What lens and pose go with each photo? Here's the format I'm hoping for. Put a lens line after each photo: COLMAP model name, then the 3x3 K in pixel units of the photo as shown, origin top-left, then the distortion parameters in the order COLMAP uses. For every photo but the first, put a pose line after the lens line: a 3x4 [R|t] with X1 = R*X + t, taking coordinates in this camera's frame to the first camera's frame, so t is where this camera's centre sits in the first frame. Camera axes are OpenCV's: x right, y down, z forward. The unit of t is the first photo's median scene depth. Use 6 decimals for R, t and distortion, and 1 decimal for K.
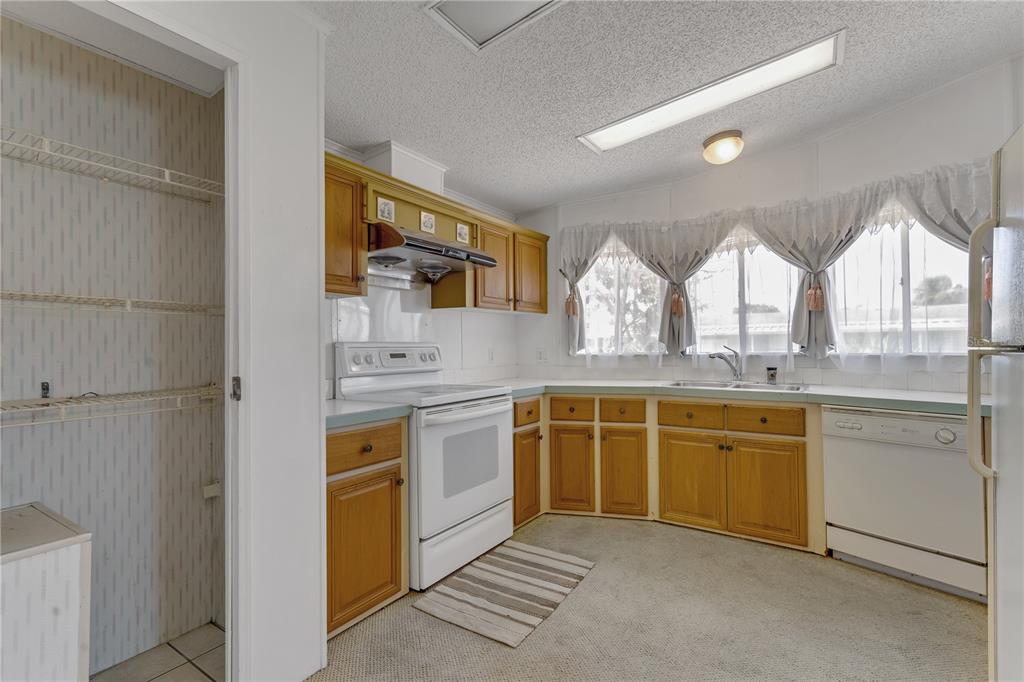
lens RADIAL K [[471.3, 0, 513.0], [0, 471.3, 345.9], [0, 0, 1]] dist [-0.002410, 0.000068]
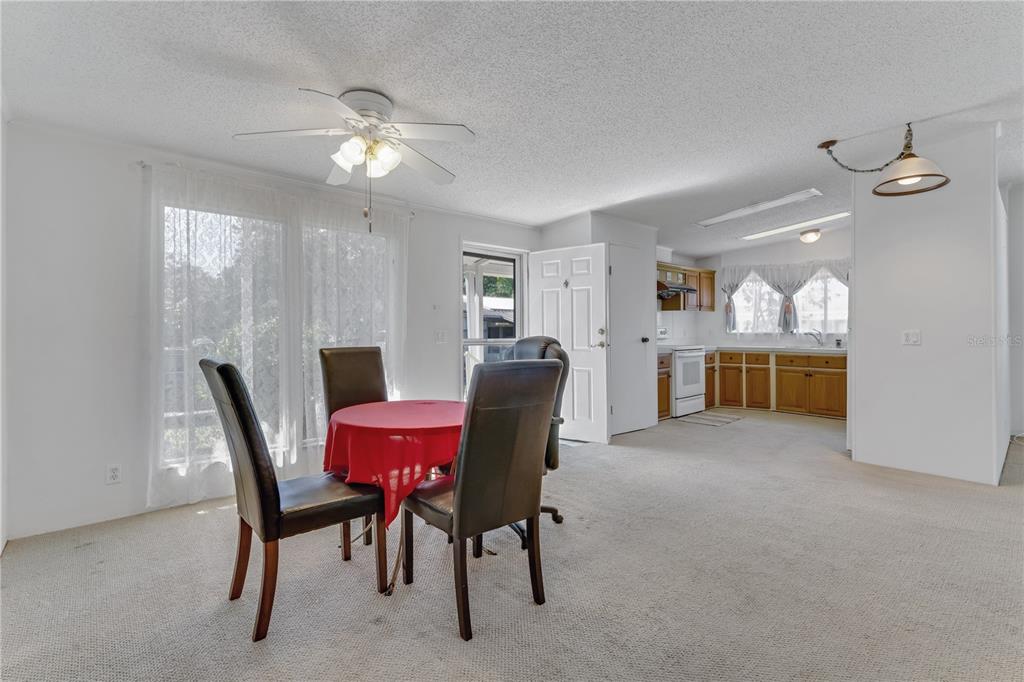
lens RADIAL K [[471.3, 0, 512.3], [0, 471.3, 331.5], [0, 0, 1]] dist [-0.002410, 0.000068]
pose [[0.968581, 0.006942, -0.248603, -0.297579], [-0.005208, 0.999957, 0.007631, 0.003105], [0.248646, -0.006096, 0.968575, -1.276288]]
